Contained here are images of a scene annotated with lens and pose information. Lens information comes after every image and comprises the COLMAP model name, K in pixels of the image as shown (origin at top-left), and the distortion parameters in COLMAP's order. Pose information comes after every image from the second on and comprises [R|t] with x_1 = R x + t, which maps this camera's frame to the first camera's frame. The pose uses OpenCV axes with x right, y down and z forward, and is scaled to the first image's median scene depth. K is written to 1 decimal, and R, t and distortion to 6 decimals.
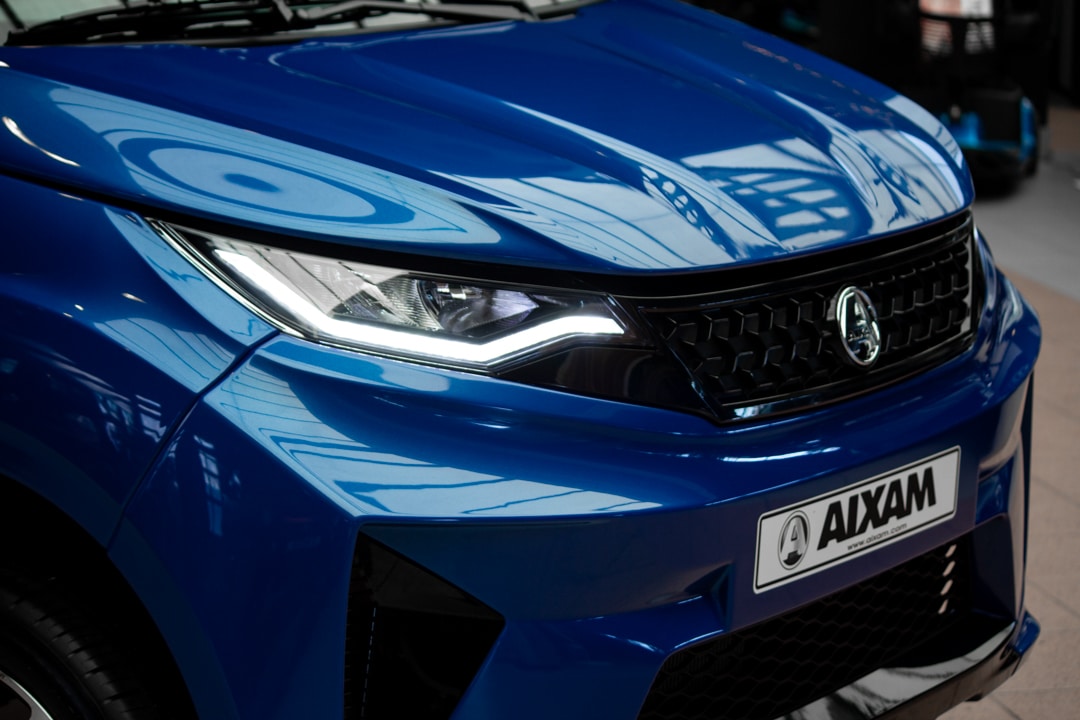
lens RADIAL K [[2946.7, 0, 540.0], [0, 2946.7, 360.0], [0, 0, 1]] dist [-0.065212, -0.063898]
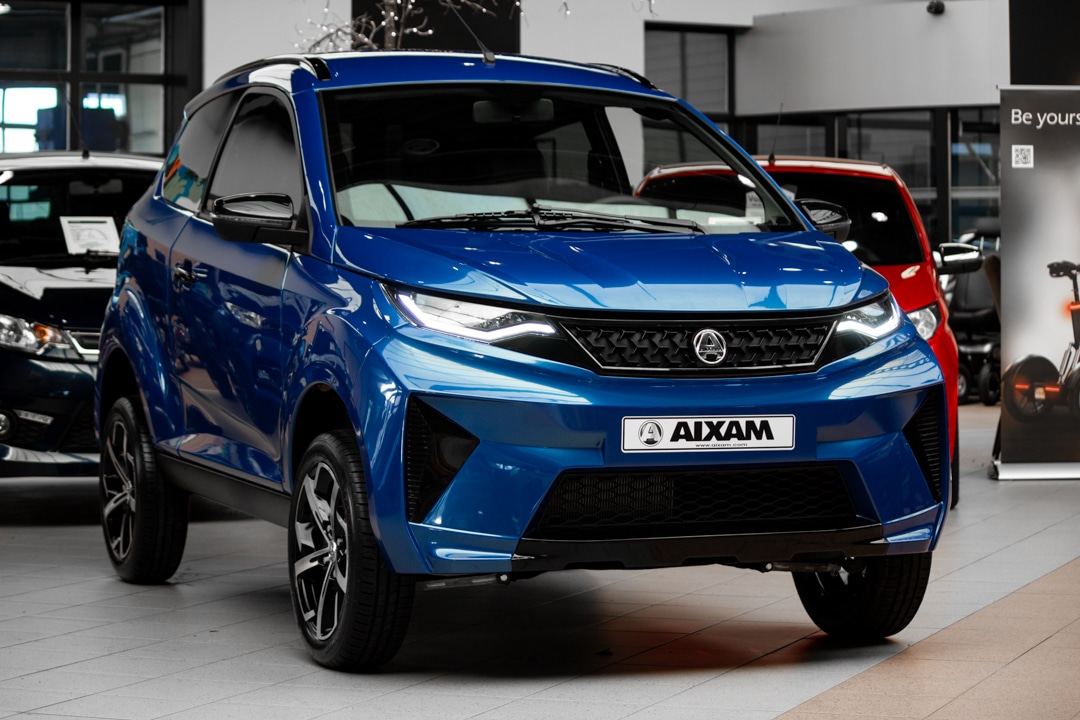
lens RADIAL K [[2828.1, 0, 540.0], [0, 2828.1, 360.0], [0, 0, 1]] dist [-0.400704, 0.285459]
pose [[0.840079, -0.001795, -0.542460, 1.150737], [-0.085354, 0.987101, -0.135450, 0.296295], [0.535706, 0.160090, 0.829090, -0.821130]]
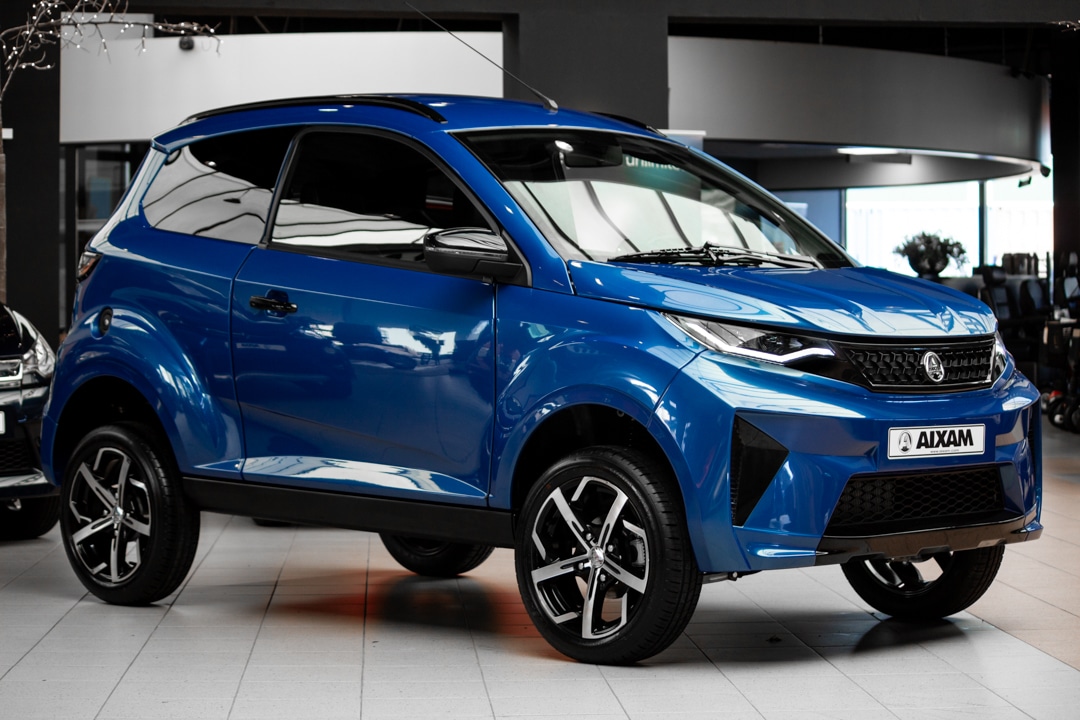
lens RADIAL K [[2828.1, 0, 540.0], [0, 2828.1, 360.0], [0, 0, 1]] dist [-0.400704, 0.285459]
pose [[0.986787, -0.014682, -0.161358, 0.164192], [-0.012410, 0.986112, -0.165619, 0.392893], [0.161549, 0.165433, 0.972900, -1.438728]]
